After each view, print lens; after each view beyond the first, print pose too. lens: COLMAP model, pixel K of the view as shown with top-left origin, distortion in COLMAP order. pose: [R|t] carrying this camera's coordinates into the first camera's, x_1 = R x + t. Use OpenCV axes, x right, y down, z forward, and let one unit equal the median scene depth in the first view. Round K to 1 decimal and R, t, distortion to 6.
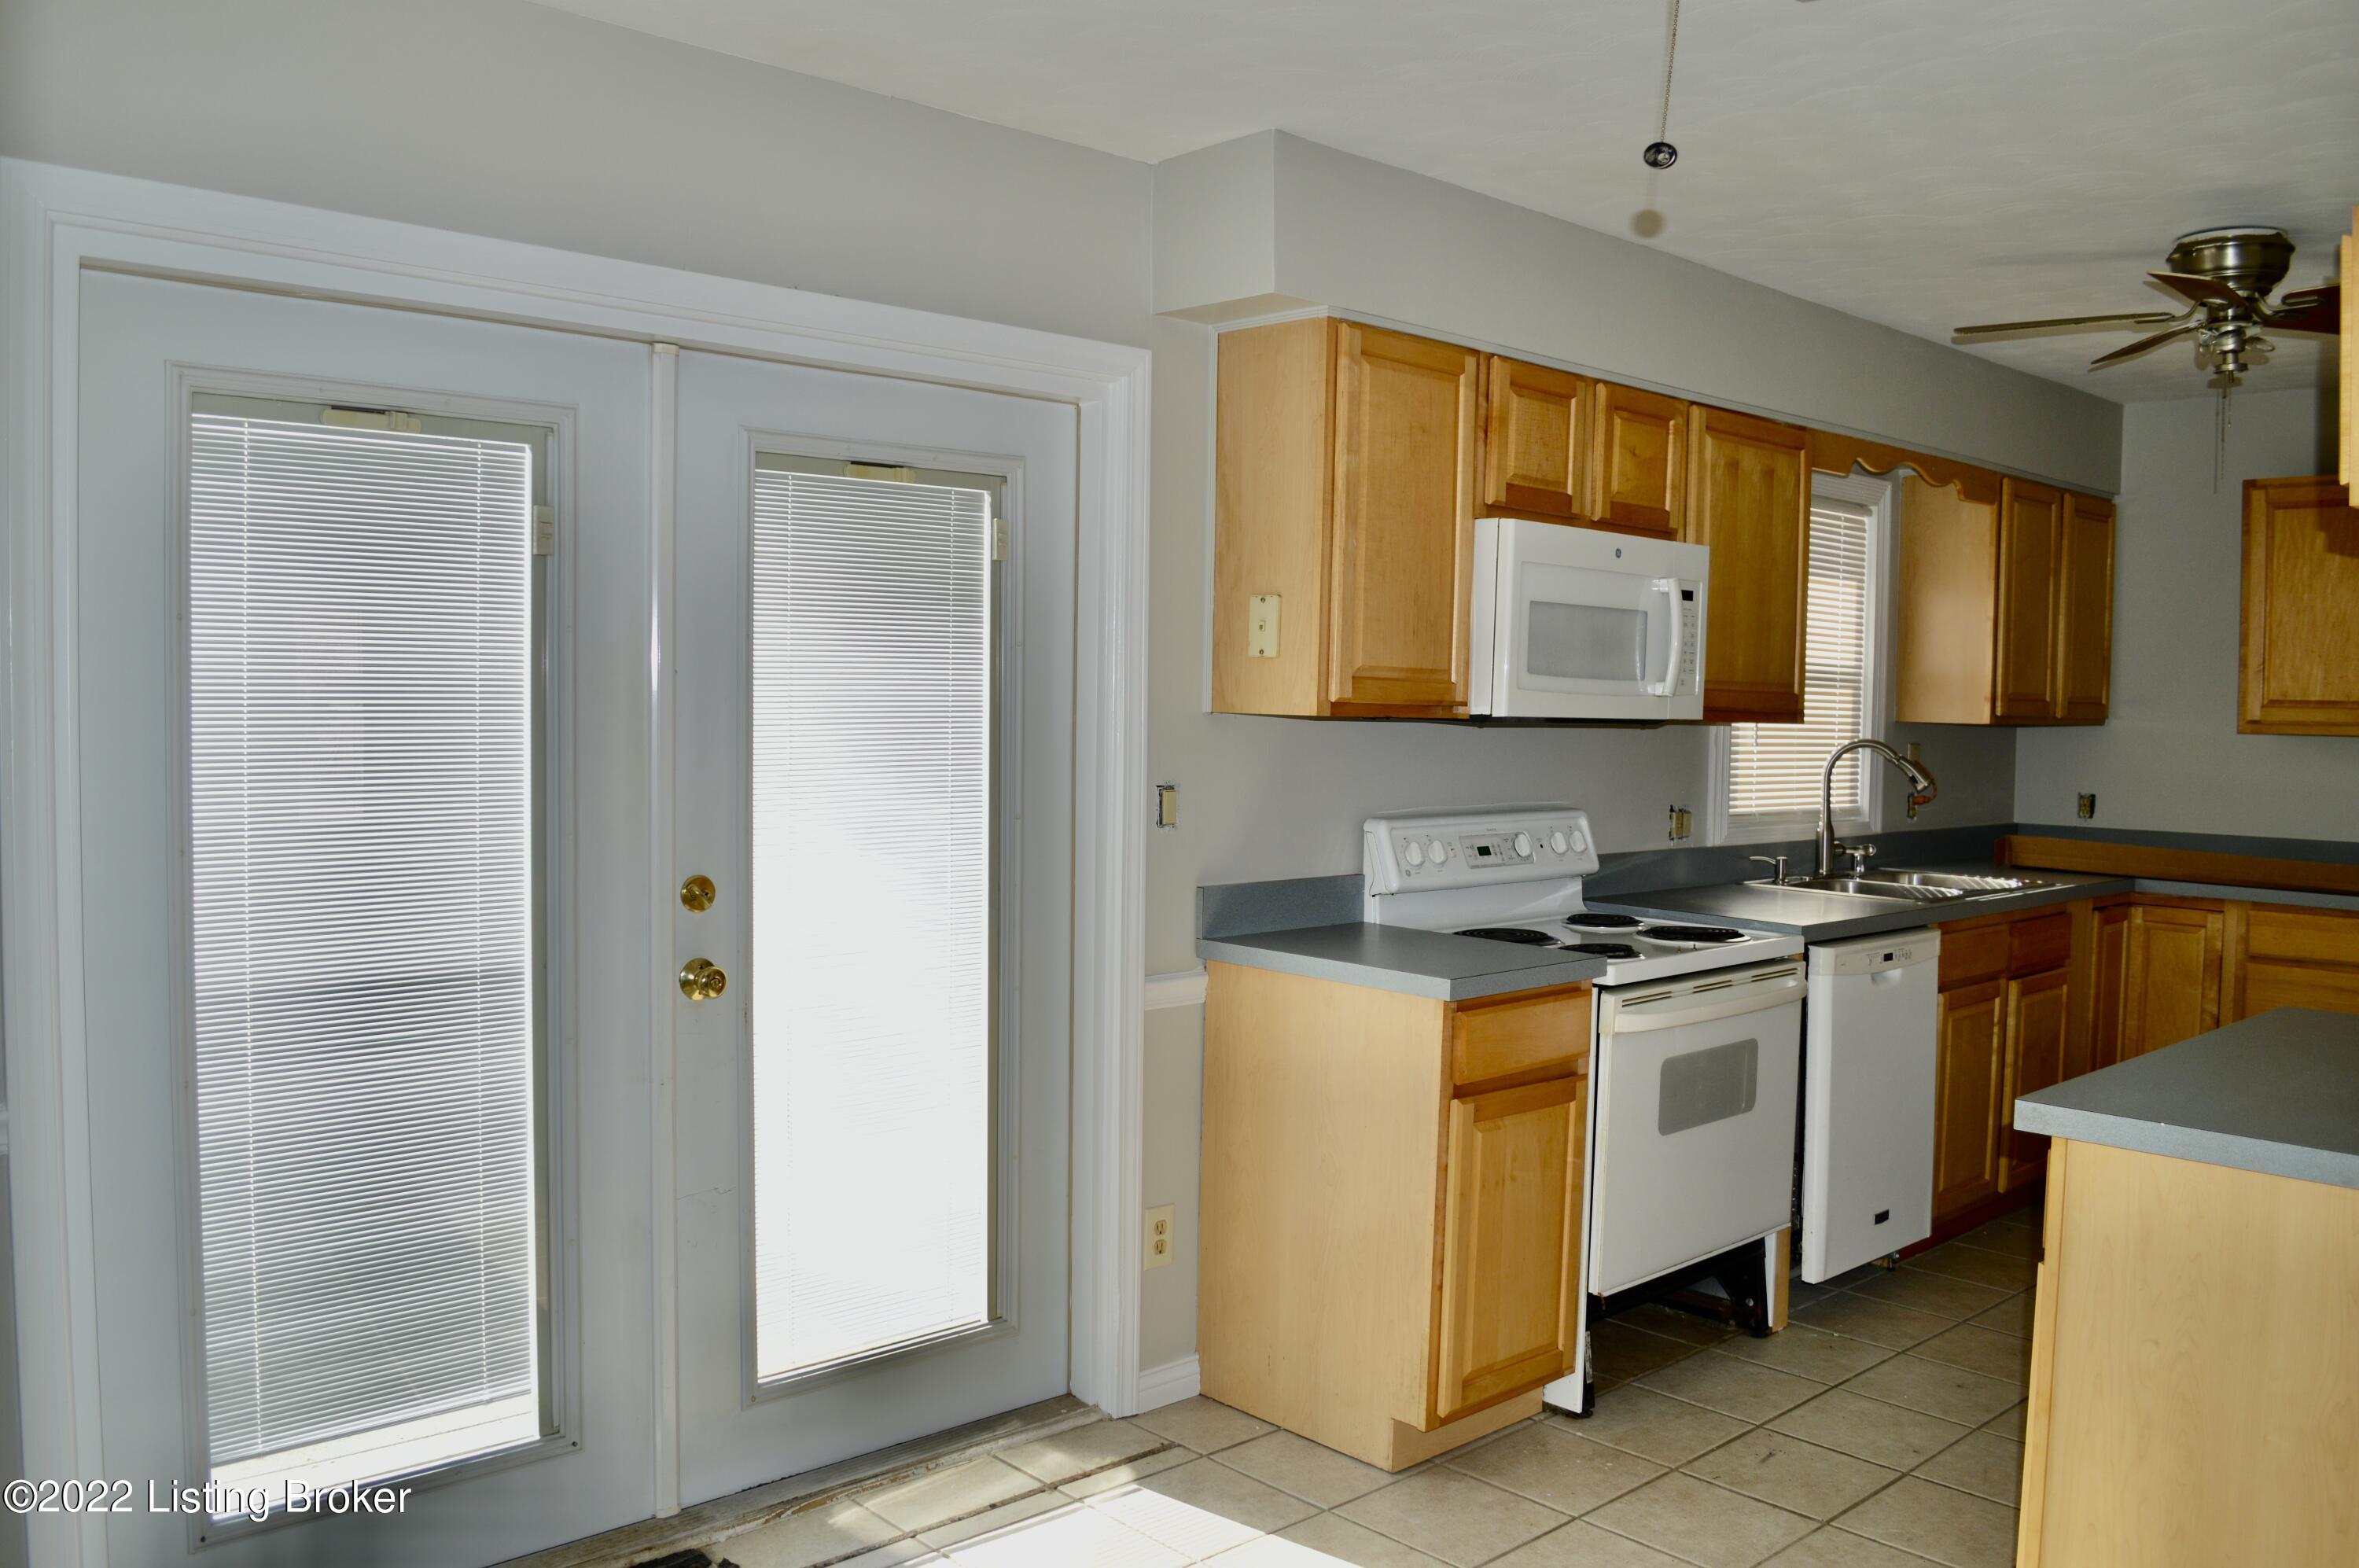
lens RADIAL K [[1877.4, 0, 1179.5], [0, 1877.4, 784.0], [0, 0, 1]] dist [0.005824, -0.109431]
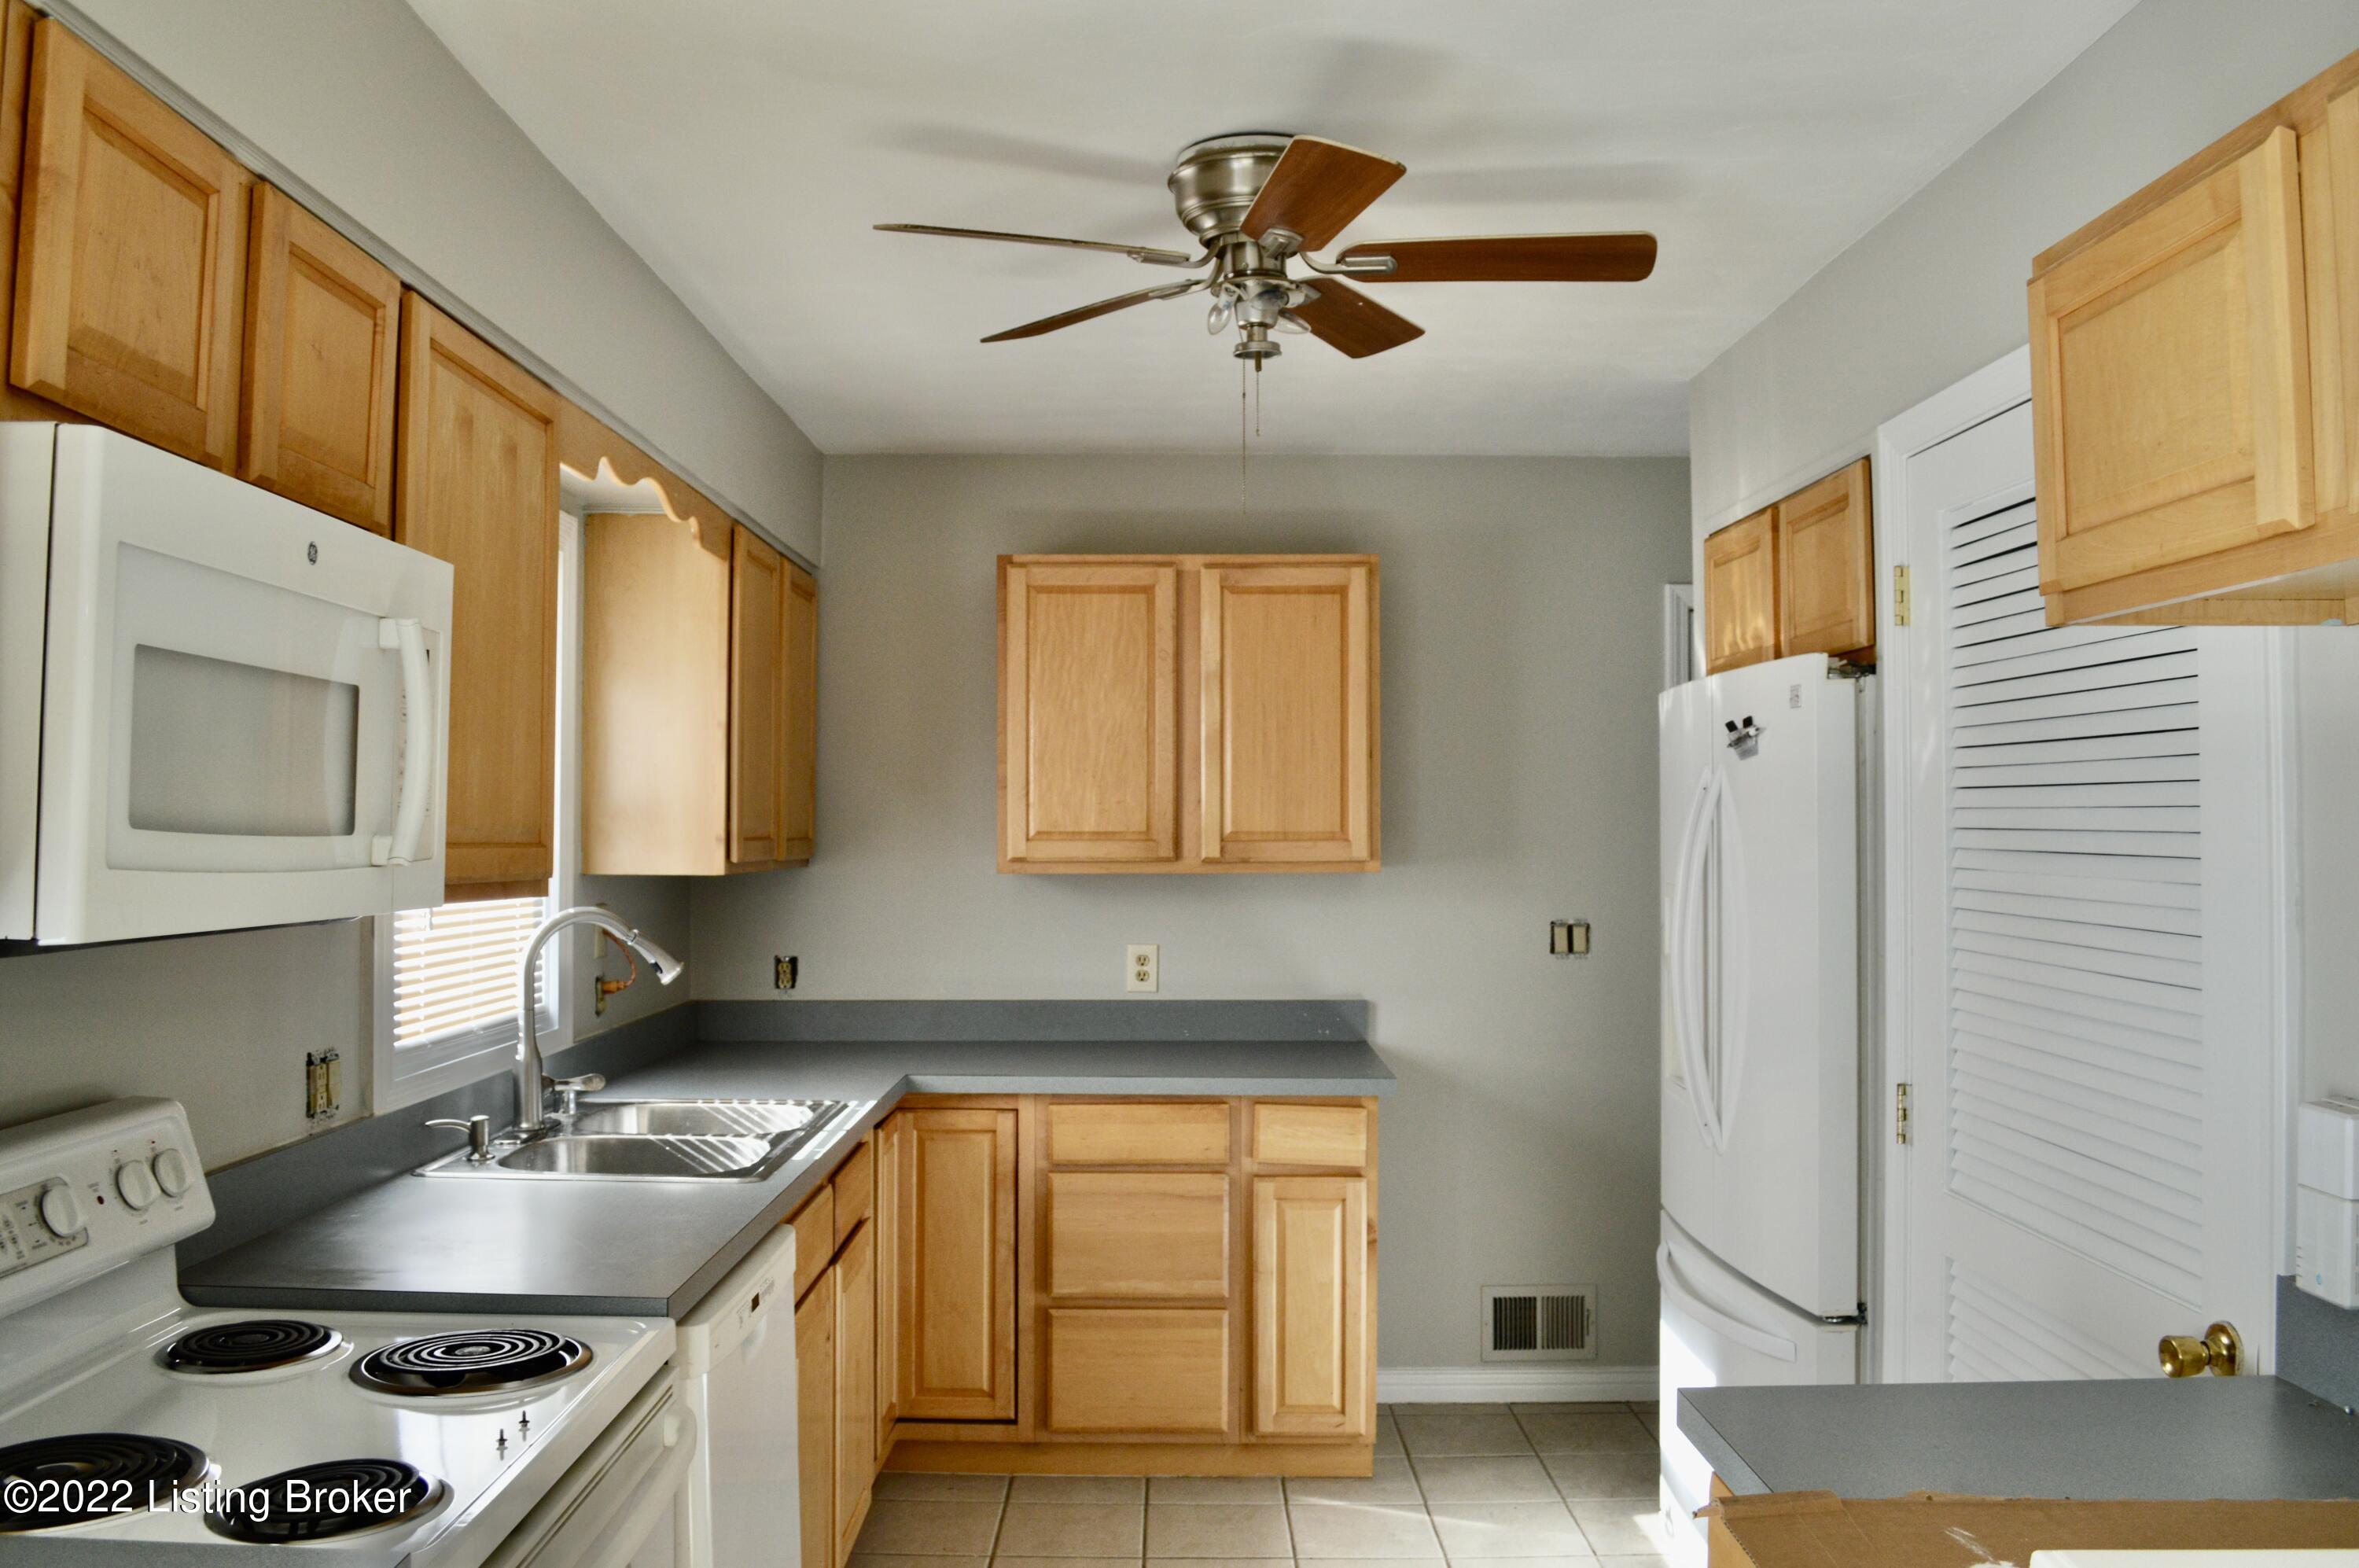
lens RADIAL K [[1877.4, 0, 1179.5], [0, 1877.4, 784.0], [0, 0, 1]] dist [0.005824, -0.109431]
pose [[0.675844, -0.001012, 0.737044, 0.034641], [0.045955, 0.998111, -0.040769, -0.031002], [-0.735611, 0.061424, 0.674614, 0.421156]]
